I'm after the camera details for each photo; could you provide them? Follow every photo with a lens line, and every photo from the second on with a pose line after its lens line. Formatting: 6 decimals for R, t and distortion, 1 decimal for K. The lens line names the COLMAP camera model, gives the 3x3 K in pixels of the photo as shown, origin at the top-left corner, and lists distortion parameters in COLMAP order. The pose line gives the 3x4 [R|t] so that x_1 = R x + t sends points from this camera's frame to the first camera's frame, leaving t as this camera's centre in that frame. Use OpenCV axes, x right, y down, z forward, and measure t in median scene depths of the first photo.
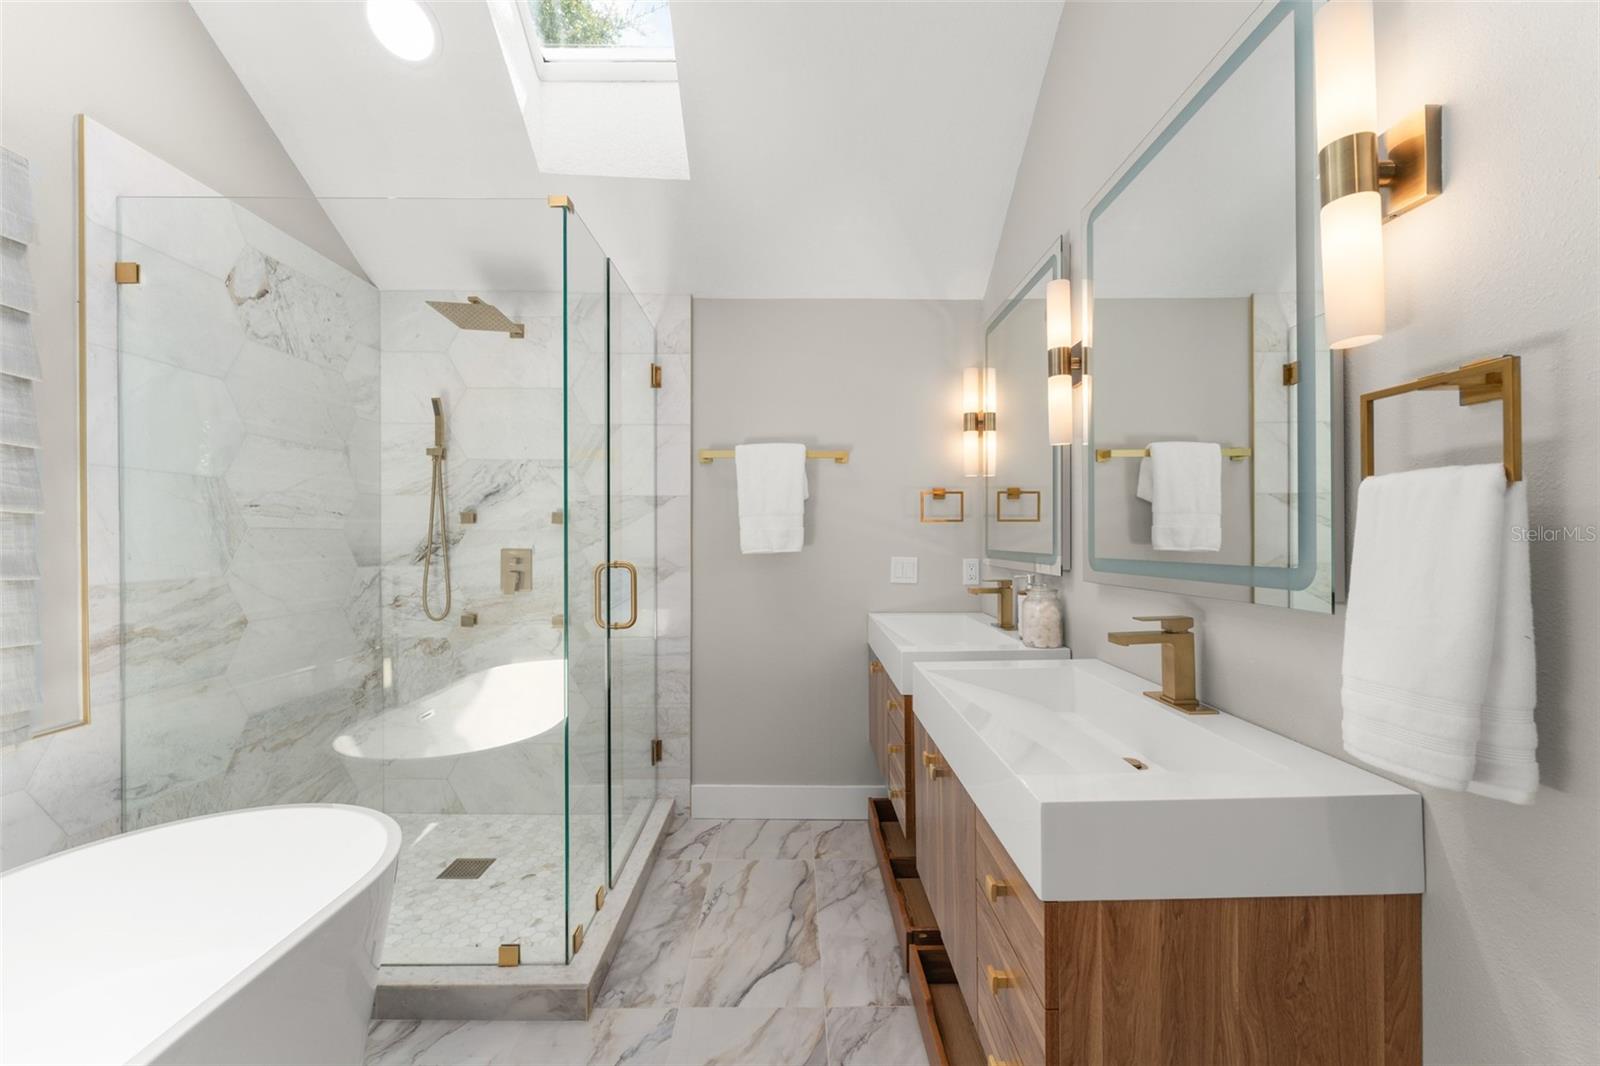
lens RADIAL K [[640.9, 0, 805.3], [0, 640.9, 555.5], [0, 0, 1]] dist [0.000670, -0.000232]
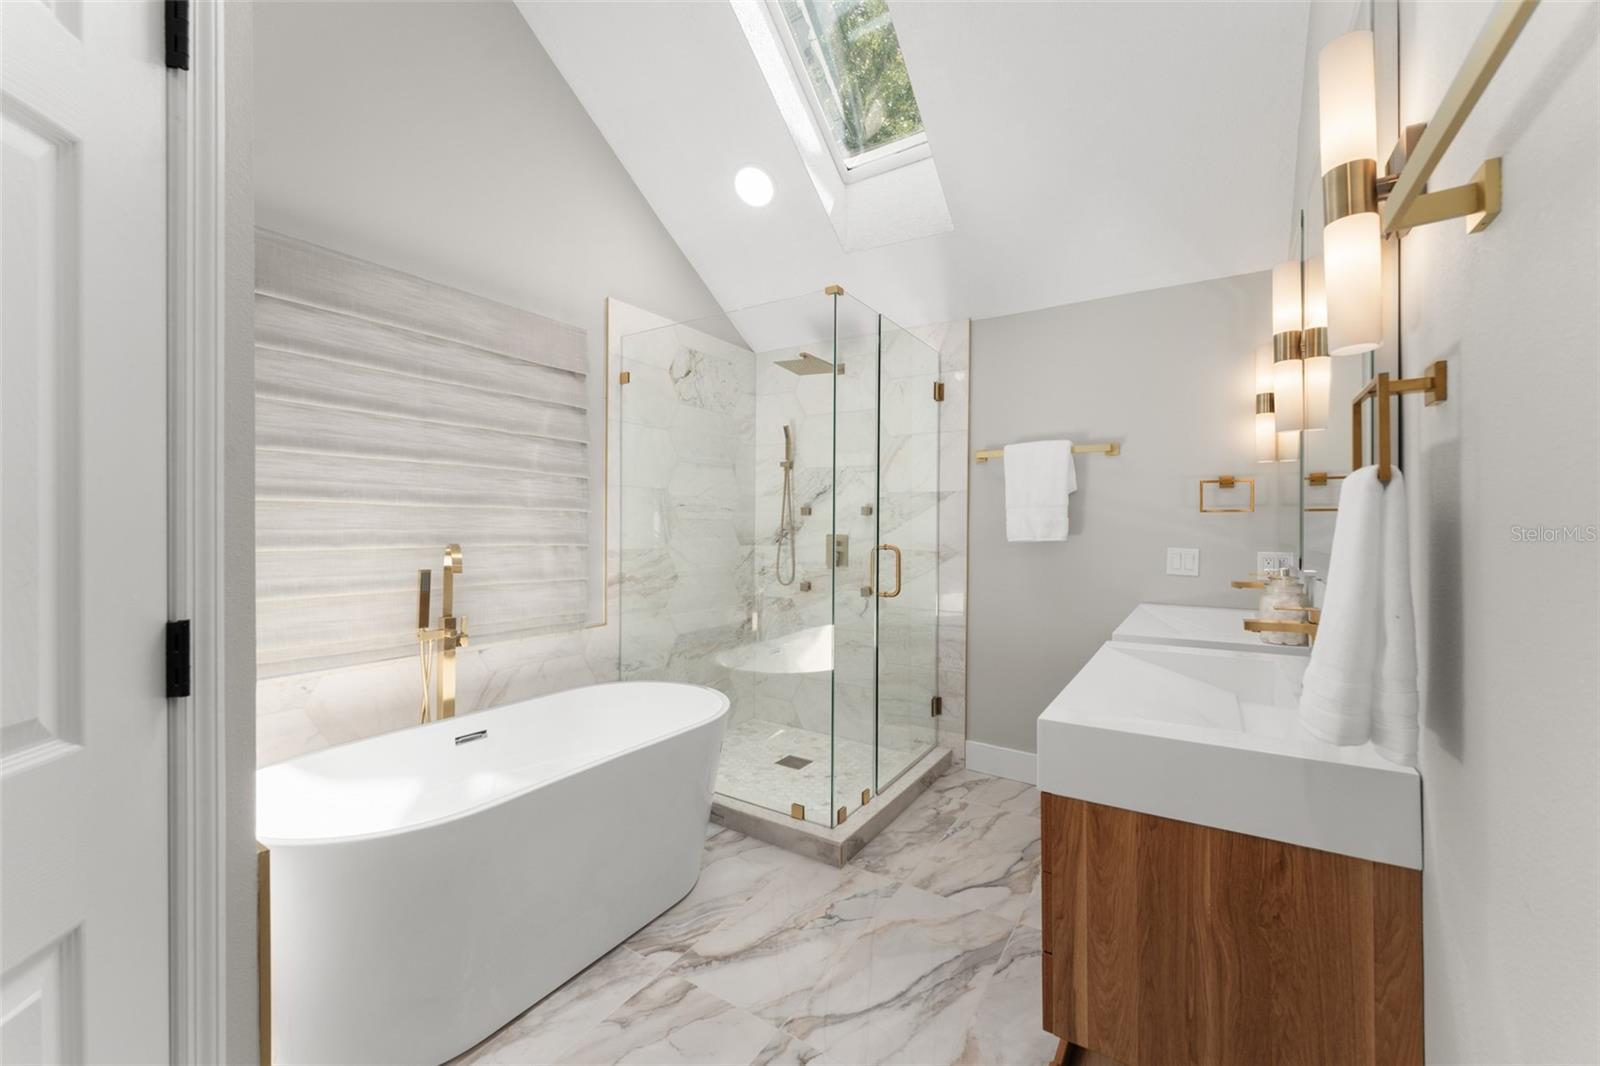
lens RADIAL K [[640.9, 0, 805.3], [0, 640.9, 555.5], [0, 0, 1]] dist [0.000670, -0.000232]
pose [[0.834838, 0.030990, -0.549622, 0.258729], [-0.022243, 0.999498, 0.022570, 0.004818], [0.550046, -0.006617, 0.835108, -0.159052]]
